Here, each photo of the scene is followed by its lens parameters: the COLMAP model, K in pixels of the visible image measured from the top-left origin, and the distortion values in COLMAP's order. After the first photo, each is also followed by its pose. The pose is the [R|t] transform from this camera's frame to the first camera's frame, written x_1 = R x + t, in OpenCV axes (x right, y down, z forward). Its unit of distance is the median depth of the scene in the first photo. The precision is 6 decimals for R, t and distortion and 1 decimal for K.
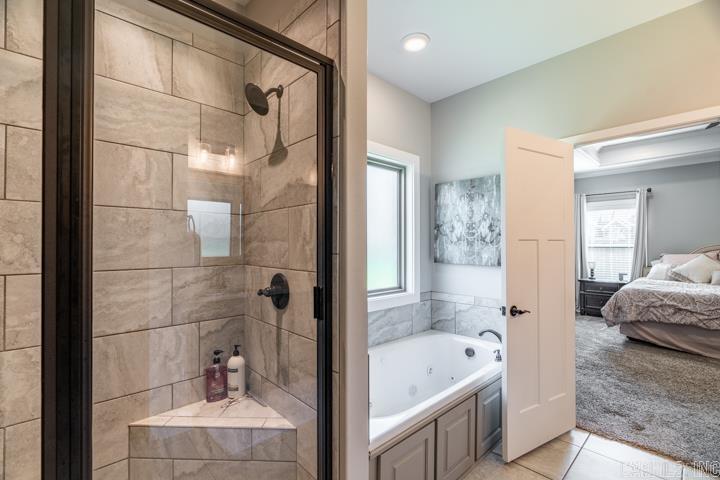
lens RADIAL K [[329.1, 0, 362.9], [0, 329.1, 240.7], [0, 0, 1]] dist [-0.001575, -0.000321]
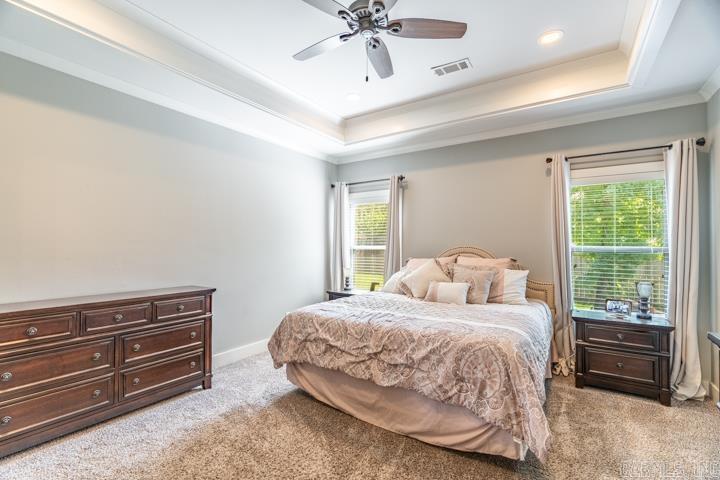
lens RADIAL K [[329.1, 0, 358.3], [0, 329.1, 240.3], [0, 0, 1]] dist [-0.001575, -0.000321]
pose [[0.981283, 0.002787, 0.192554, 0.861017], [-0.001644, 0.999980, -0.006094, 0.002816], [-0.192567, 0.005664, 0.981268, 0.334280]]
